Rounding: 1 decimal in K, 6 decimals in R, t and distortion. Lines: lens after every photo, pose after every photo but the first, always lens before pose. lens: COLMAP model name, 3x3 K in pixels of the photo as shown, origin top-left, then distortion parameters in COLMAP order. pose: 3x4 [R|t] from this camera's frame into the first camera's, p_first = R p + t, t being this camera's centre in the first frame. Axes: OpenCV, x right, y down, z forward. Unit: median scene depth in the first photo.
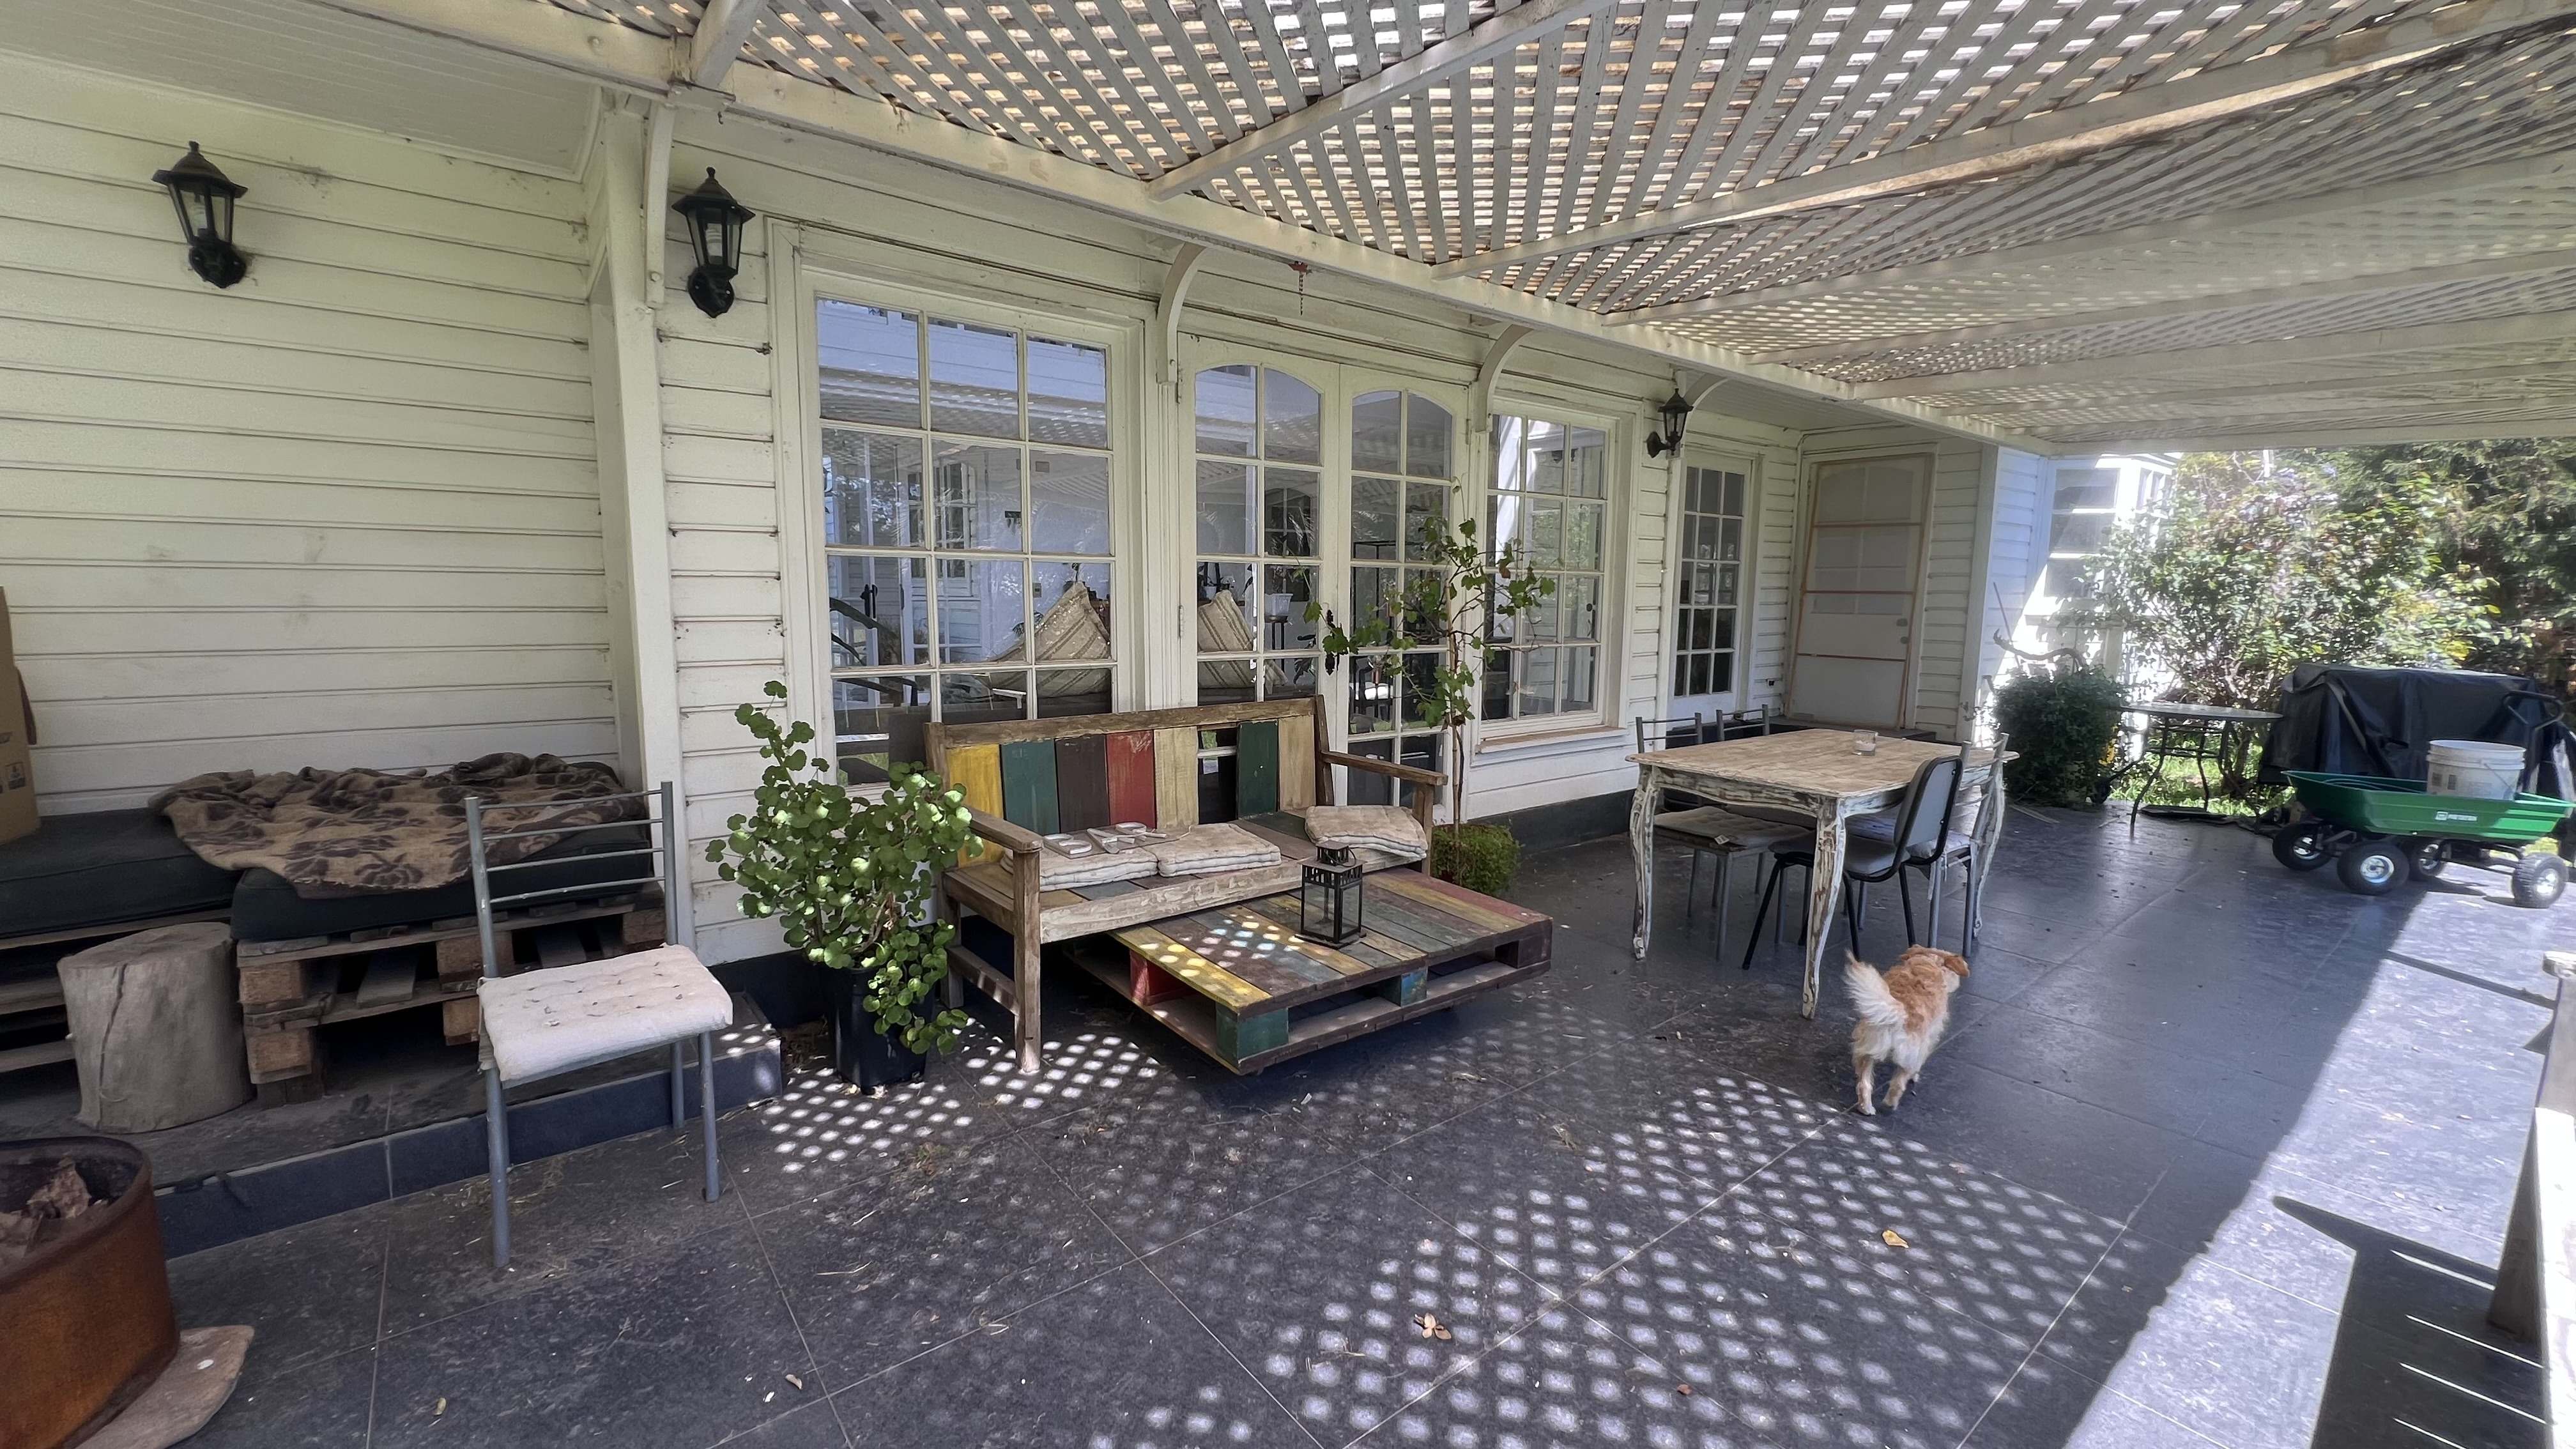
lens RADIAL K [[1043.1, 0, 1288.4], [0, 1043.1, 719.0], [0, 0, 1]] dist [-0.001234, -0.000018]
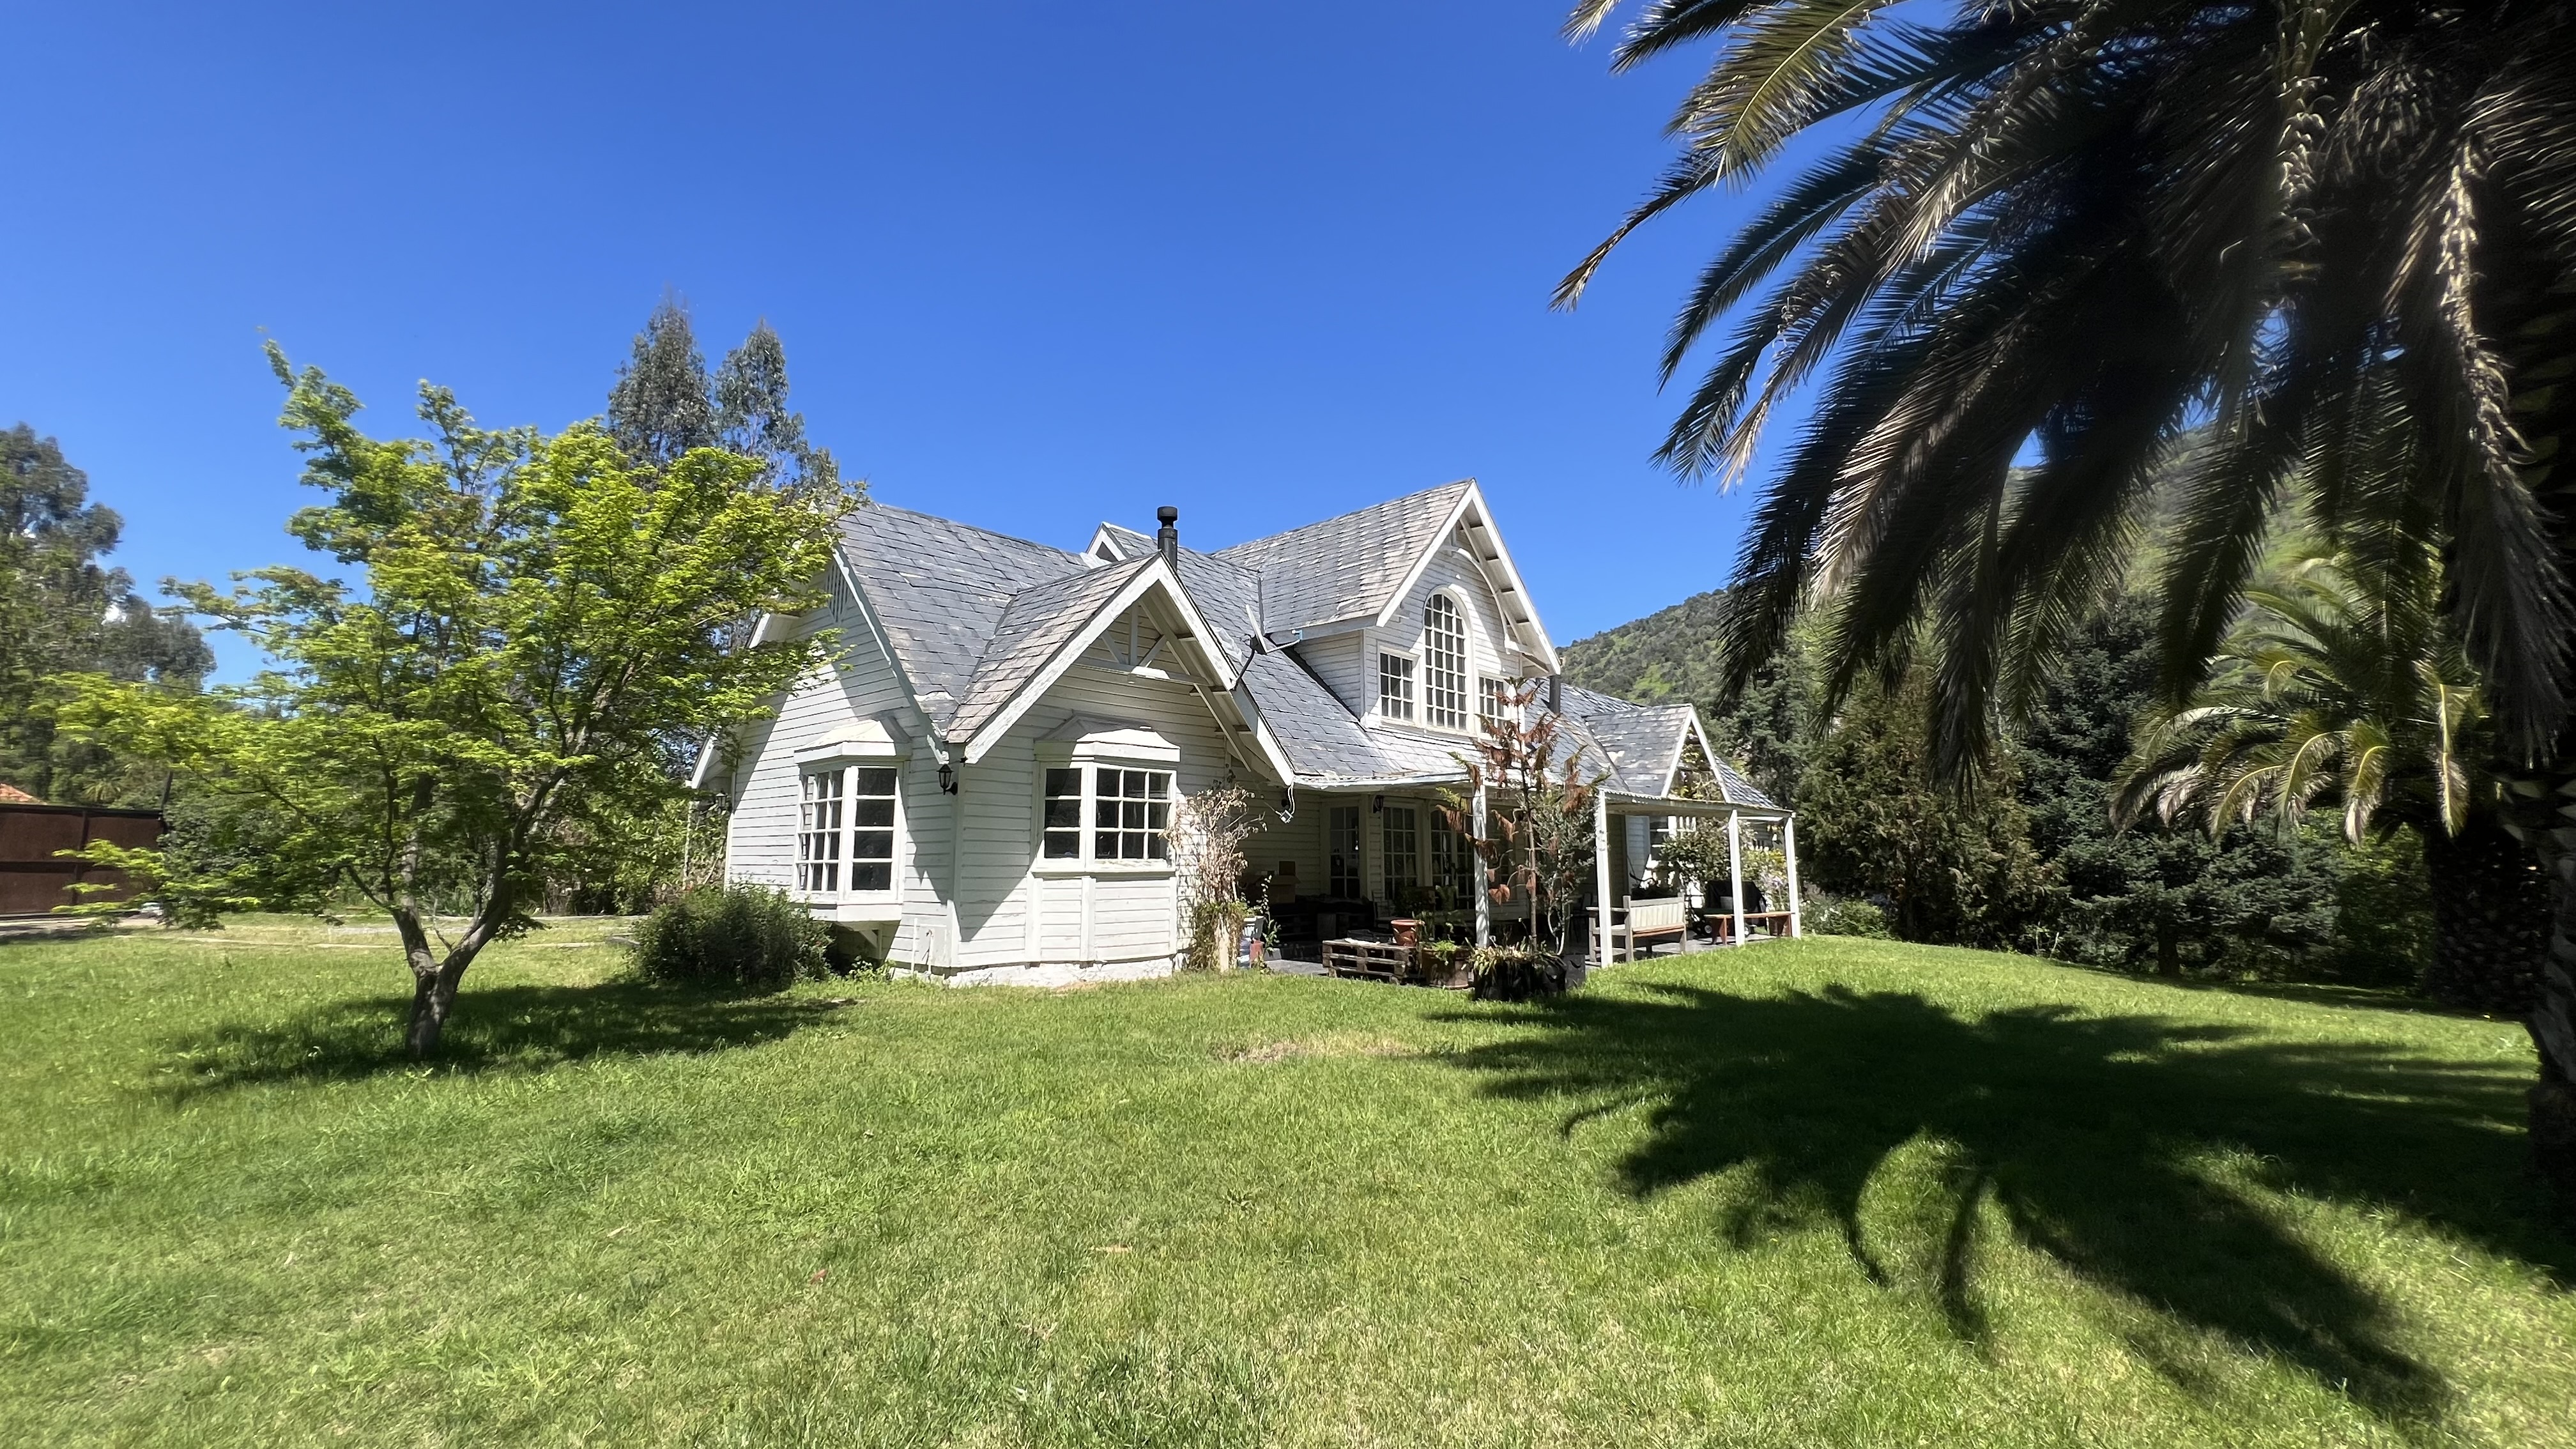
lens RADIAL K [[1038.3, 0, 1282.1], [0, 1038.3, 721.4], [0, 0, 1]] dist [-0.000742, -0.000337]
pose [[0.986762, 0.009024, 0.161923, -1.495841], [0.033627, 0.965366, -0.258725, 0.445395], [-0.158650, 0.260745, 0.952283, -3.396977]]
